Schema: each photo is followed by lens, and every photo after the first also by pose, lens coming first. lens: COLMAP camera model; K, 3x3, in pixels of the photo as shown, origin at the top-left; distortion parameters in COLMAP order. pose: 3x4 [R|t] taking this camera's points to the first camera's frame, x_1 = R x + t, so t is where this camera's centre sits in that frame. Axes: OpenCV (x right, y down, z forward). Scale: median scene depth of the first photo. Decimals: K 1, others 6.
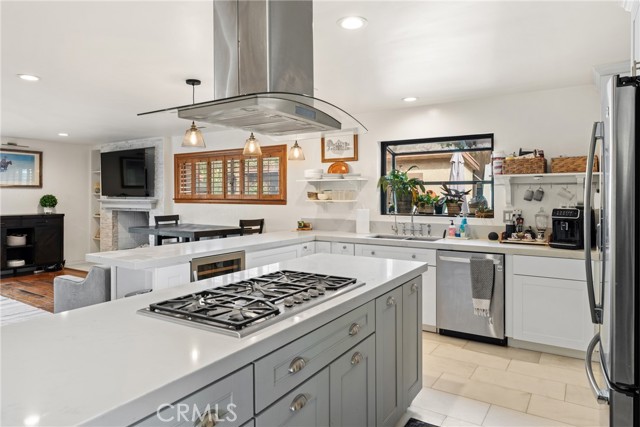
lens RADIAL K [[408.6, 0, 312.7], [0, 408.6, 198.8], [0, 0, 1]] dist [0.009504, 0.004429]
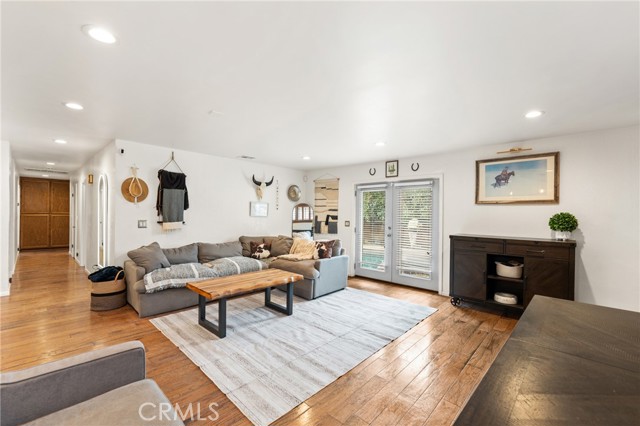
lens RADIAL K [[271.2, 0, 319.9], [0, 271.2, 212.3], [0, 0, 1]] dist [0.000420, -0.000155]
pose [[-0.152985, -0.008274, -0.988194, -0.146902], [-0.018490, 0.999814, -0.005508, -0.000942], [0.988056, 0.017429, -0.153110, 0.704386]]
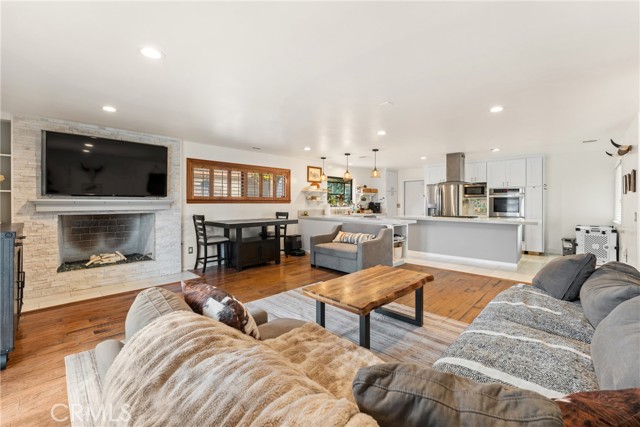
lens RADIAL K [[271.2, 0, 314.1], [0, 271.2, 202.4], [0, 0, 1]] dist [0.000420, -0.000155]
pose [[0.185395, -0.003112, 0.982659, -0.954390], [0.004026, 0.999989, 0.002407, 0.007555], [-0.982656, 0.003510, 0.185406, 0.529386]]
